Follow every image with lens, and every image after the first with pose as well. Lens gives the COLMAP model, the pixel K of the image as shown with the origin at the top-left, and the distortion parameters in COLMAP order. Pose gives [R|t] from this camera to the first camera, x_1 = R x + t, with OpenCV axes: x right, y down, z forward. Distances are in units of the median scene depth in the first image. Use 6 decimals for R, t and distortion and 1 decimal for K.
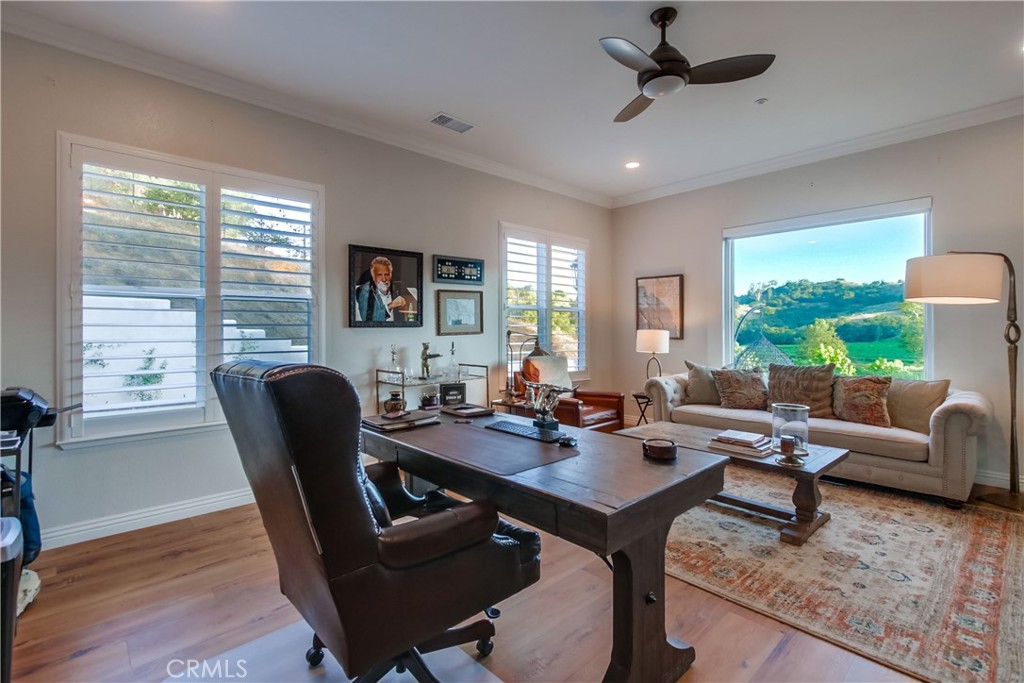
lens RADIAL K [[476.3, 0, 511.9], [0, 476.3, 334.5], [0, 0, 1]] dist [0.004832, 0.000975]
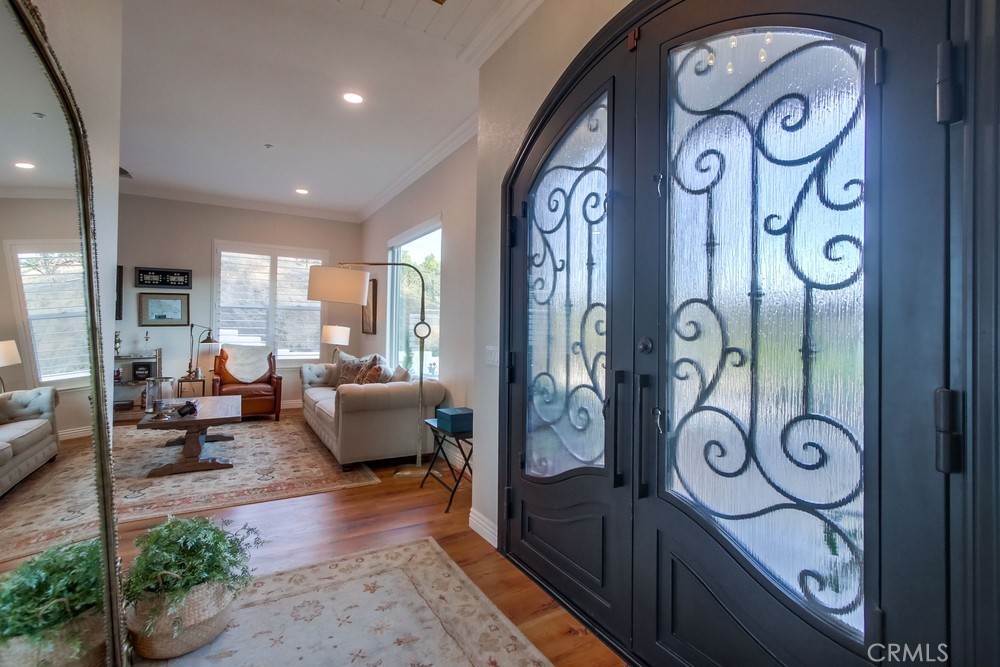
lens RADIAL K [[464.9, 0, 500.1], [0, 464.9, 329.6], [0, 0, 1]] dist [0.001644, 0.000174]
pose [[0.972304, 0.015067, -0.233236, 1.138393], [-0.017078, 0.999832, -0.006606, 0.002072], [0.233097, 0.010407, 0.972398, -0.048329]]
